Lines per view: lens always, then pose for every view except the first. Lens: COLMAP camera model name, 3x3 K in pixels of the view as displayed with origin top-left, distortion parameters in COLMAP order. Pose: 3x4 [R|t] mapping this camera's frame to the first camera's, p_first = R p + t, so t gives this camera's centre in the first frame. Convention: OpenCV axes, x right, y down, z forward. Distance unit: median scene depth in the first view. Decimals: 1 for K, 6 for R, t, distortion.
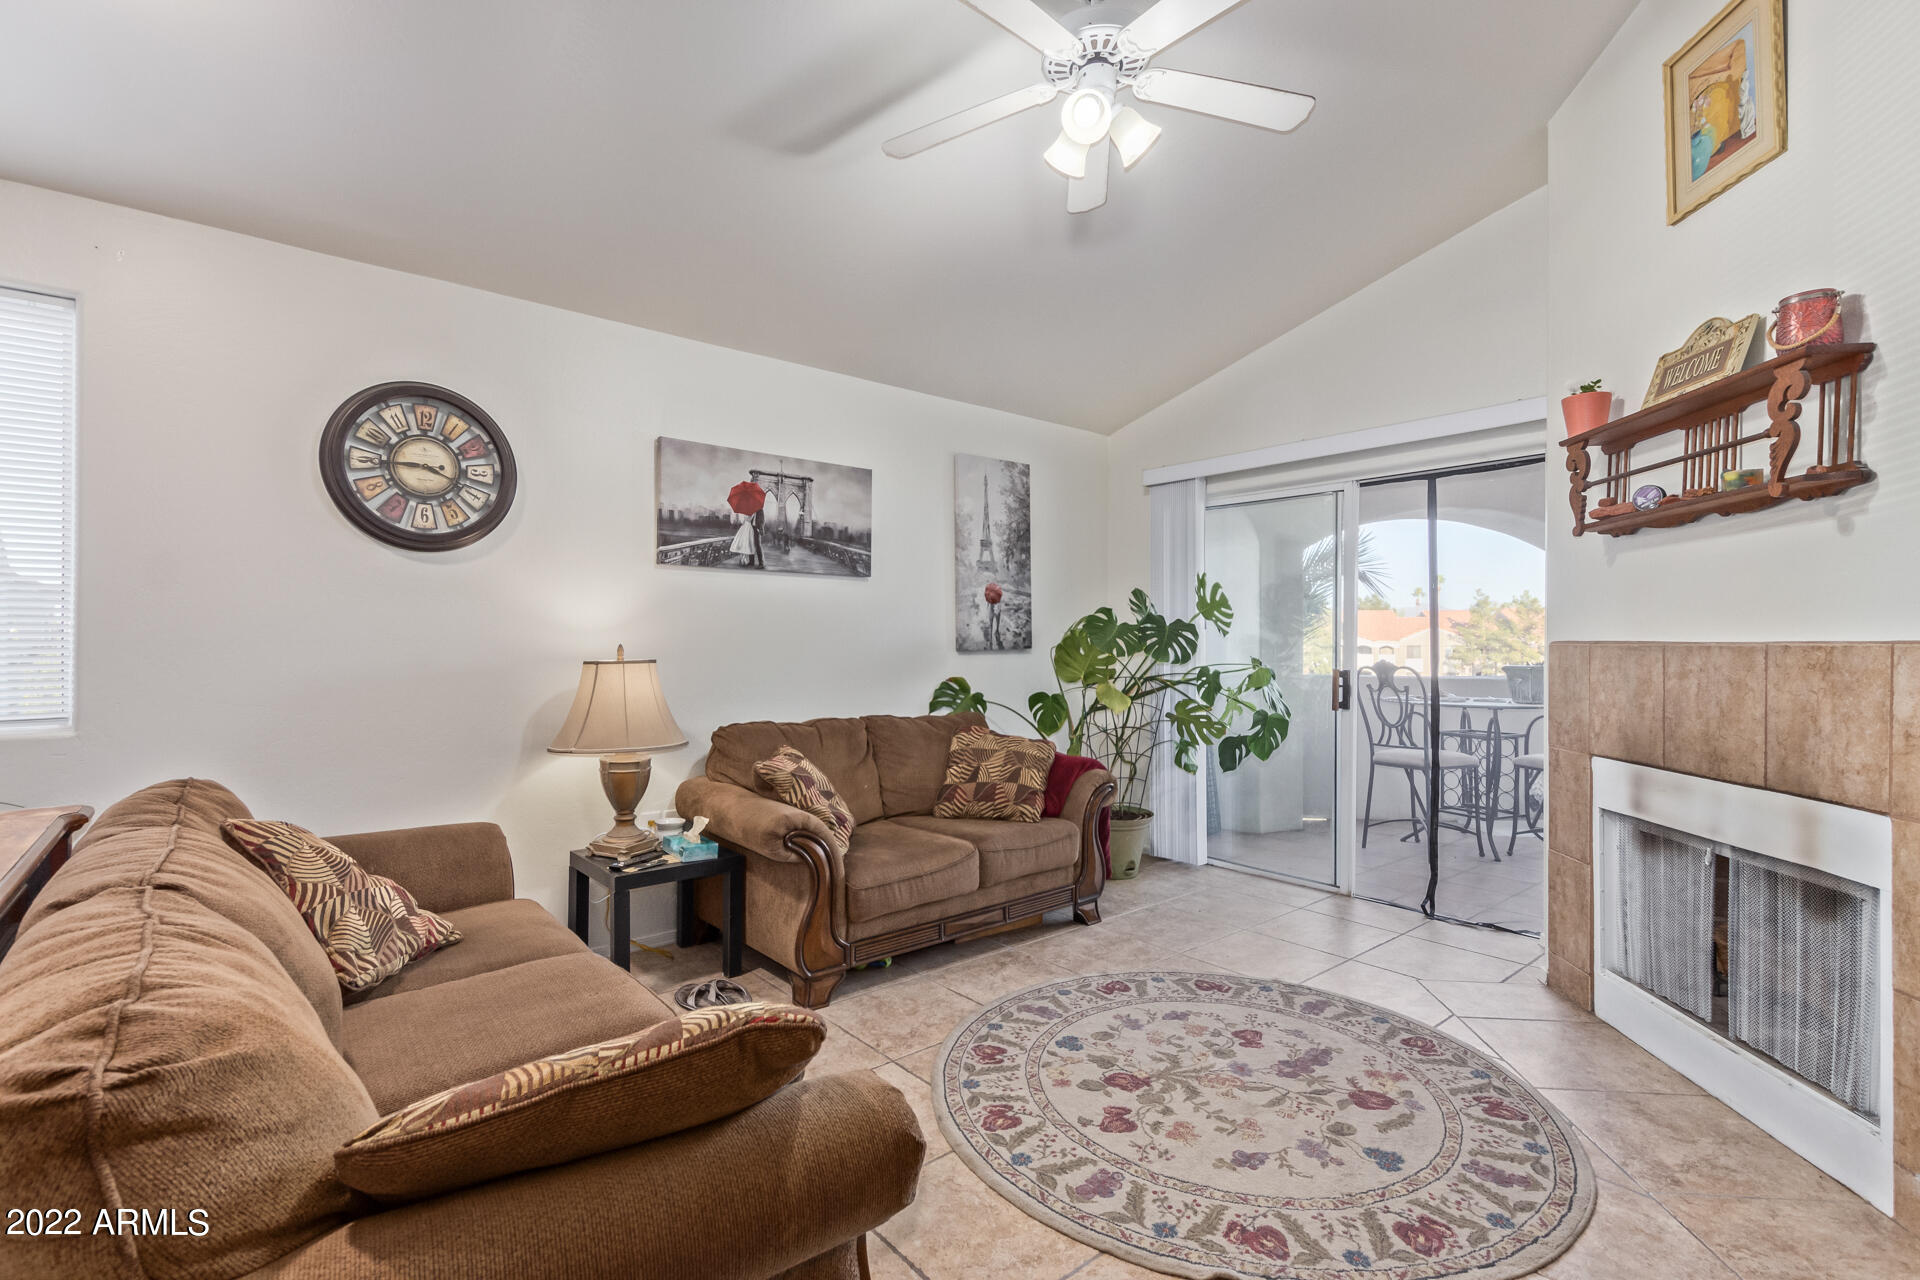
lens RADIAL K [[885.6, 0, 959.3], [0, 885.6, 637.6], [0, 0, 1]] dist [0.010946, -0.005266]
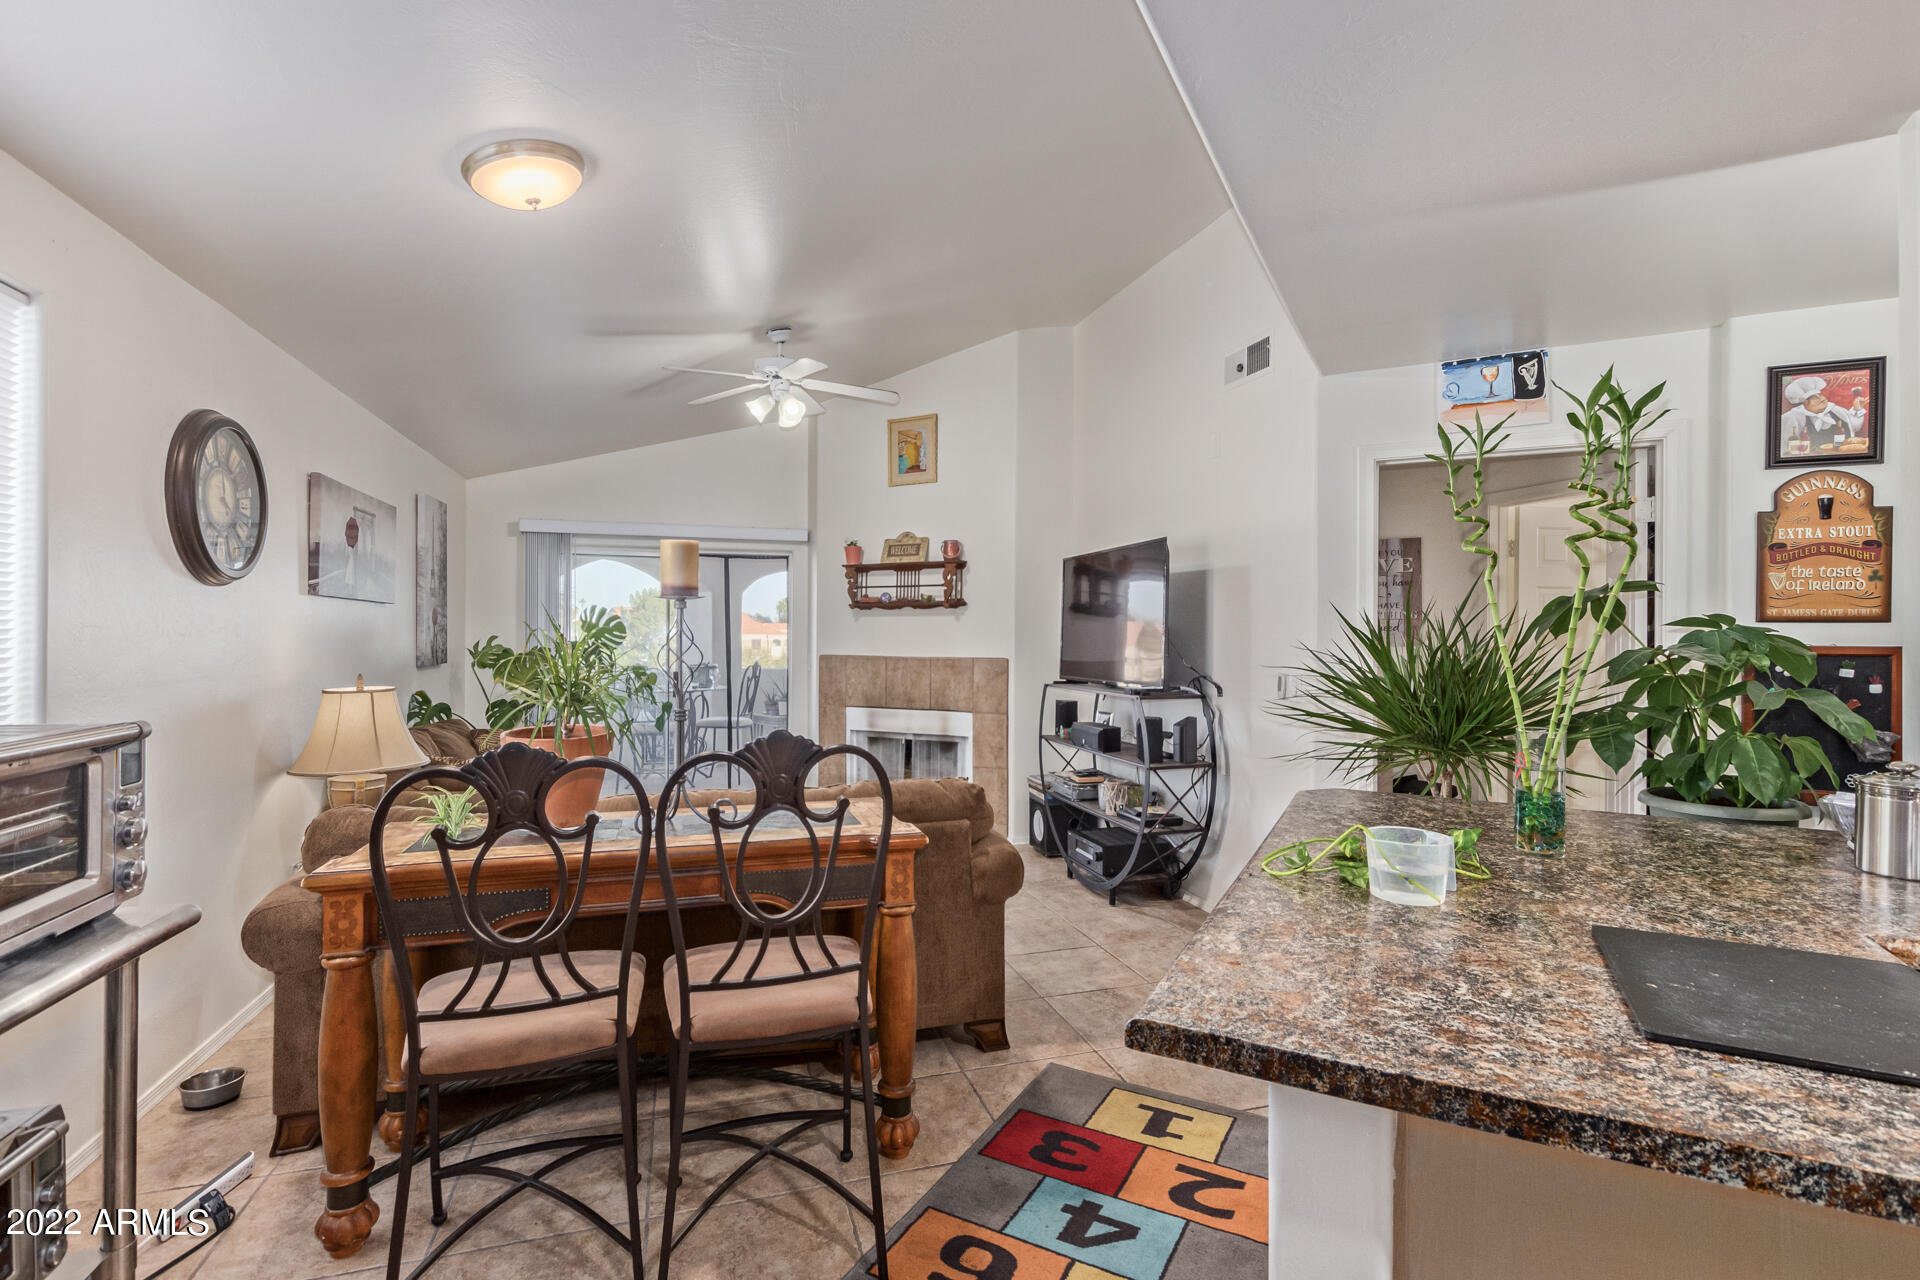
lens RADIAL K [[885.6, 0, 970.7], [0, 885.6, 635.4], [0, 0, 1]] dist [0.010946, -0.005266]
pose [[0.381928, 0.001192, 0.924191, -1.535160], [-0.007428, 0.999971, 0.001780, -0.065929], [-0.924162, -0.007545, 0.381926, -0.162500]]
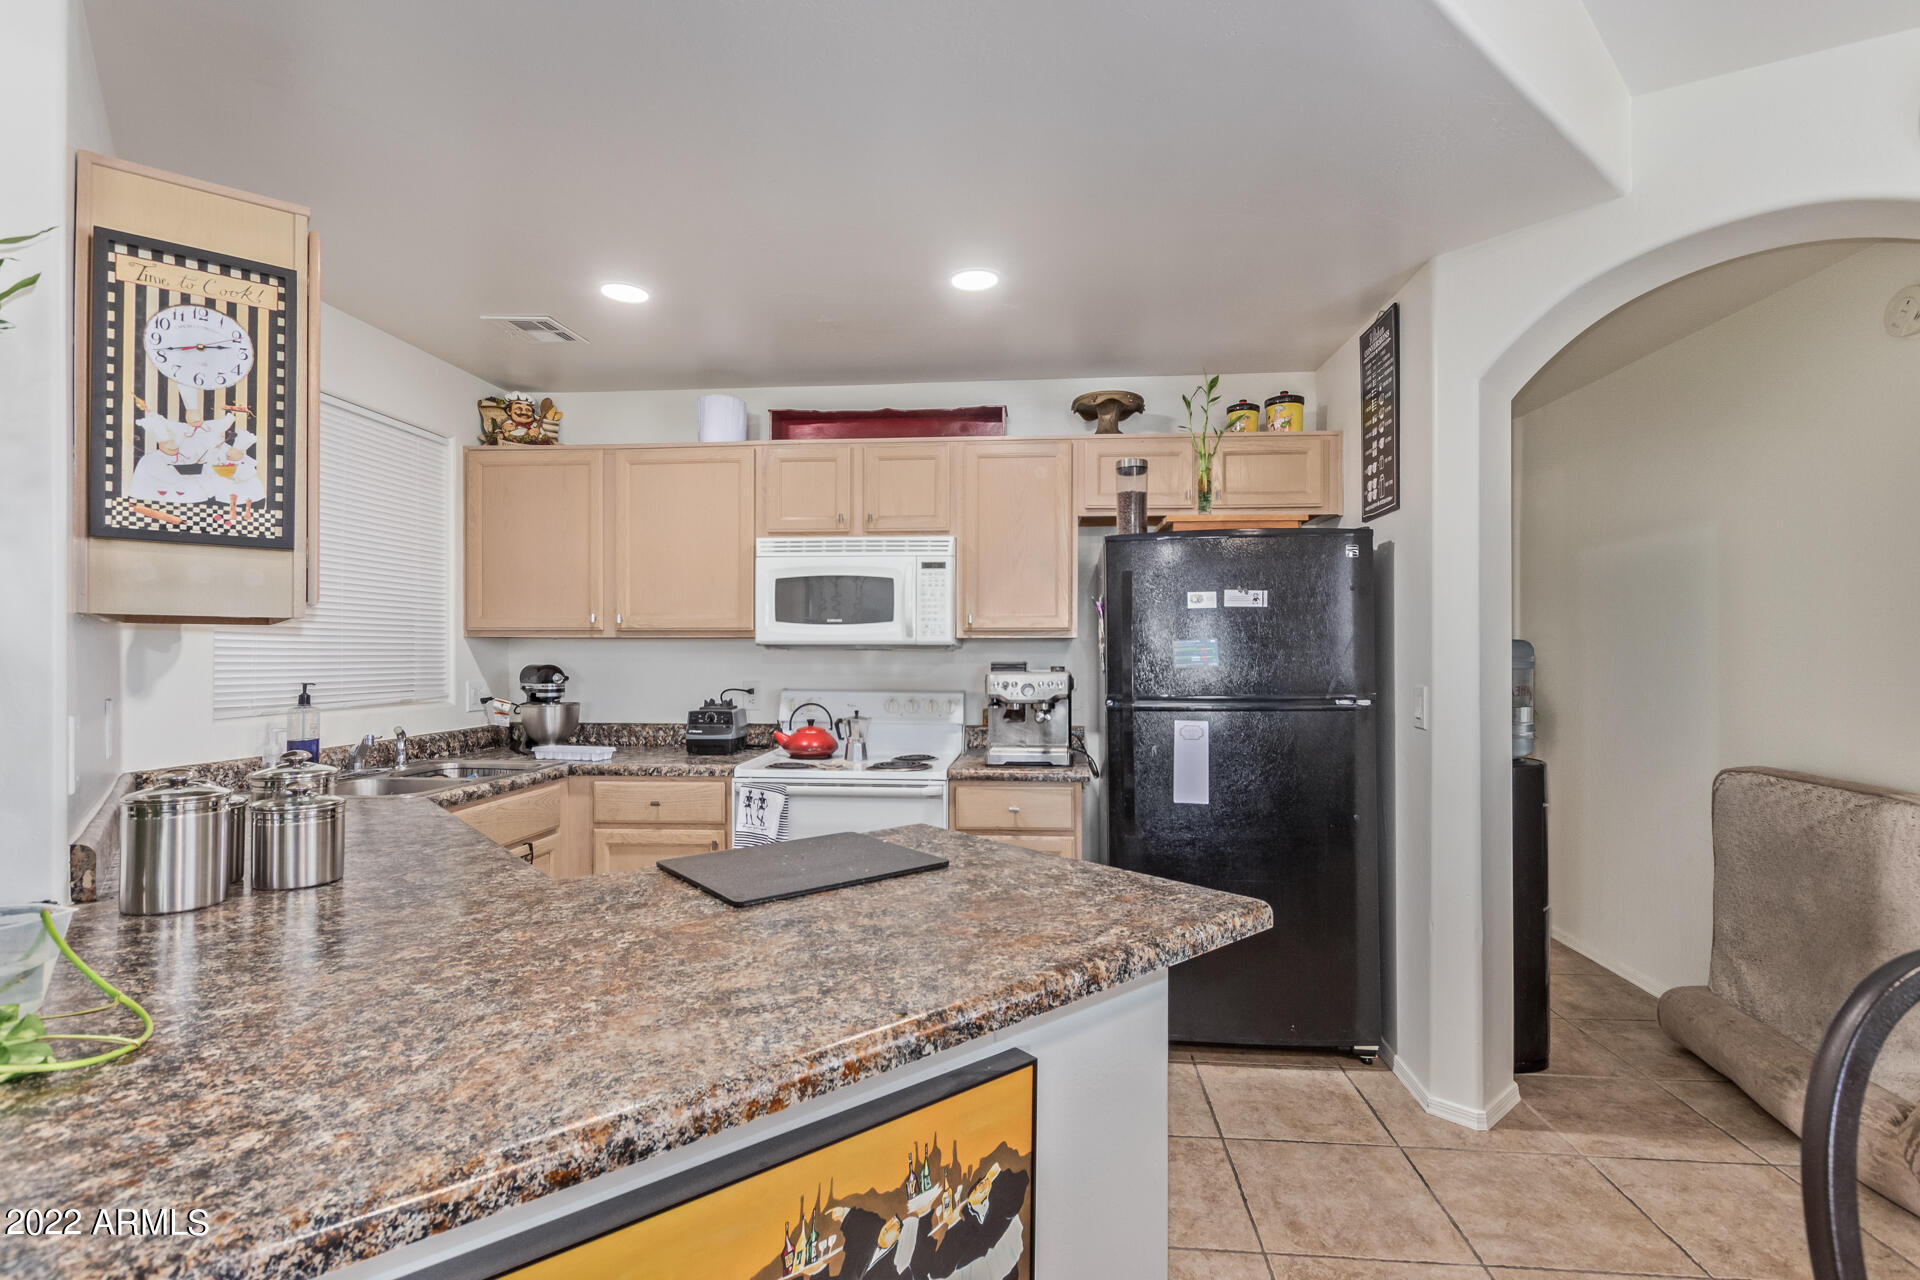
lens RADIAL K [[885.6, 0, 961.9], [0, 885.6, 648.7], [0, 0, 1]] dist [0.010946, -0.005266]
pose [[-0.712644, 0.000562, -0.701526, -0.522965], [0.004491, 0.999983, -0.003762, -0.042717], [0.701511, -0.005832, -0.712634, 0.212806]]
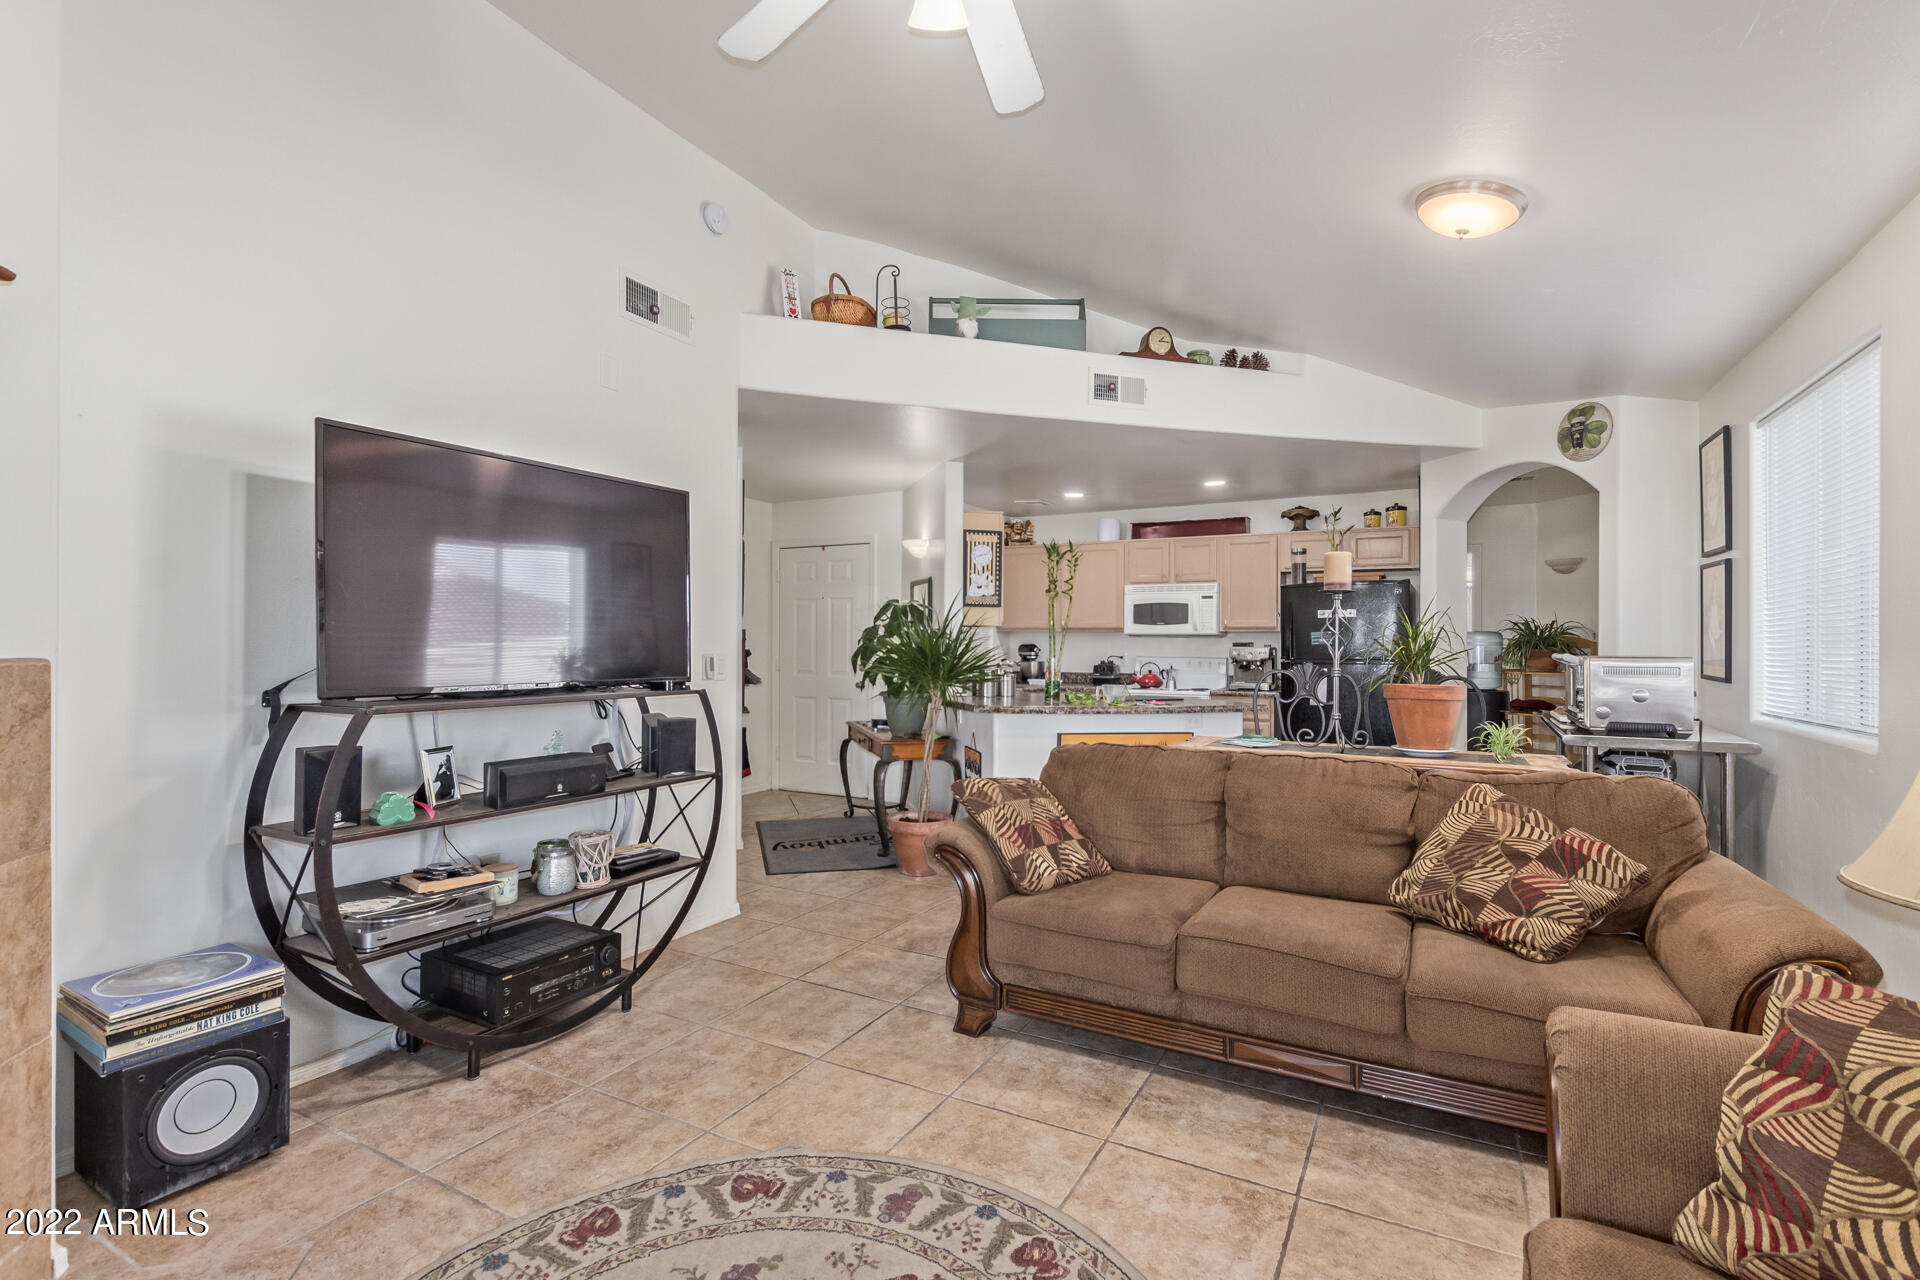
lens RADIAL K [[885.6, 0, 952.0], [0, 885.6, 634.7], [0, 0, 1]] dist [0.010946, -0.005266]
pose [[-0.935619, -0.006993, -0.352943, 0.397541], [-0.002058, 0.999895, -0.014355, -0.008388], [0.353006, -0.012704, -0.935535, 1.692686]]
